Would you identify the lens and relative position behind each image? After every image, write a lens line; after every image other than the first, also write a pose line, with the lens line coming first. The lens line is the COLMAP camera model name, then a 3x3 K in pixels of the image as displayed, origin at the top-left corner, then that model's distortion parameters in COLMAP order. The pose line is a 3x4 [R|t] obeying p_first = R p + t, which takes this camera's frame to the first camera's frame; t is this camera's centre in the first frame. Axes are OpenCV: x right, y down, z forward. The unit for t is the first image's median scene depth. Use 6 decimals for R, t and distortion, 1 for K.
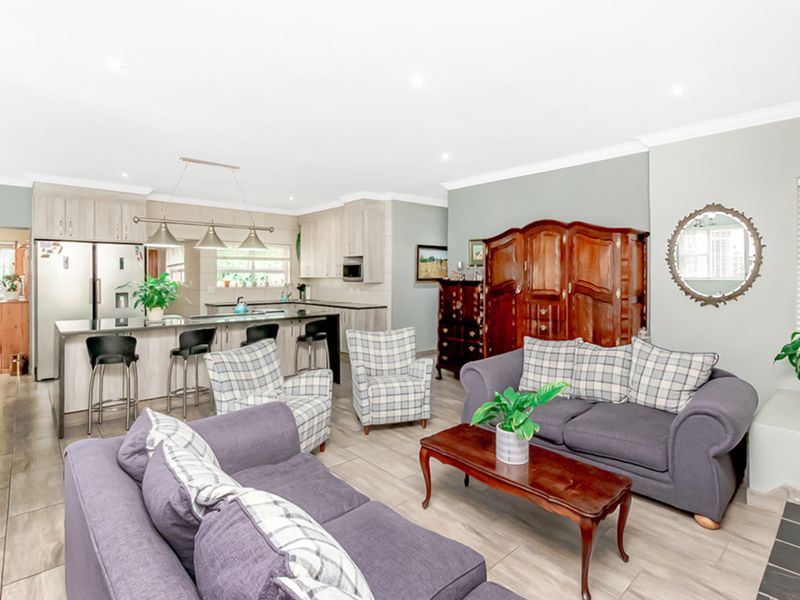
lens RADIAL K [[410.6, 0, 403.3], [0, 410.6, 281.5], [0, 0, 1]] dist [0.003522, 0.000690]
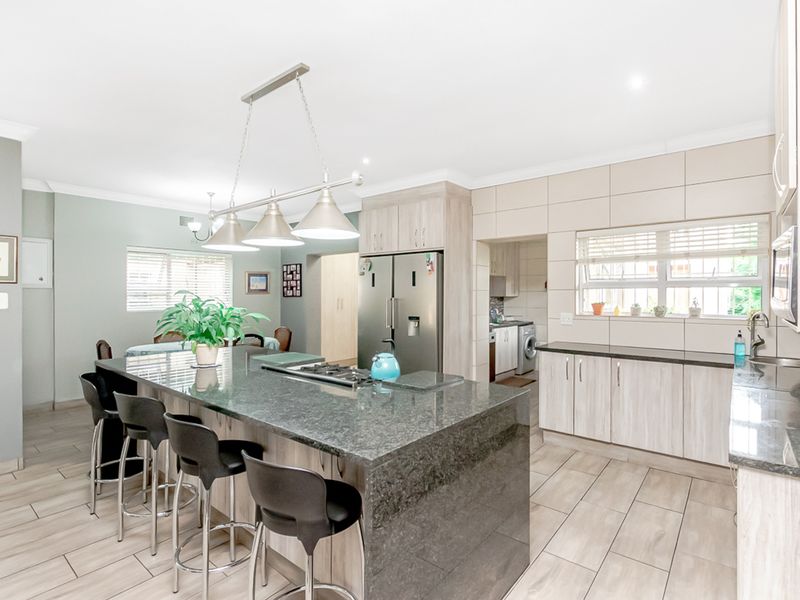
lens RADIAL K [[408.3, 0, 402.7], [0, 408.3, 296.5], [0, 0, 1]] dist [0.001230, -0.000092]
pose [[0.150333, 0.003472, -0.988629, 0.064139], [-0.007279, 0.999971, 0.002405, -0.011736], [0.988609, 0.006835, 0.150354, 0.856445]]
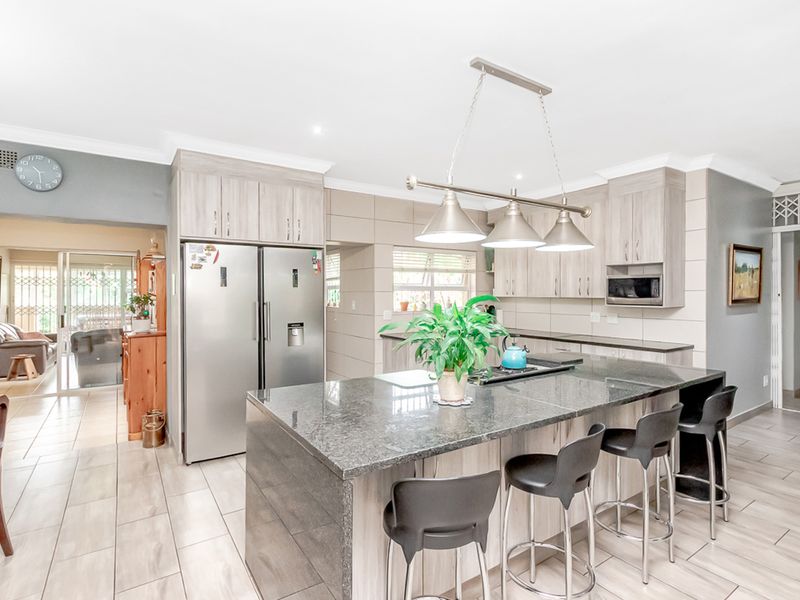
lens RADIAL K [[418.5, 0, 409.1], [0, 418.5, 298.9], [0, 0, 1]] dist [0.003022, 0.000518]
pose [[0.991237, -0.000672, -0.132093, -0.414183], [0.001454, 0.999982, 0.005820, -0.013911], [0.132087, -0.005961, 0.991220, 0.364105]]
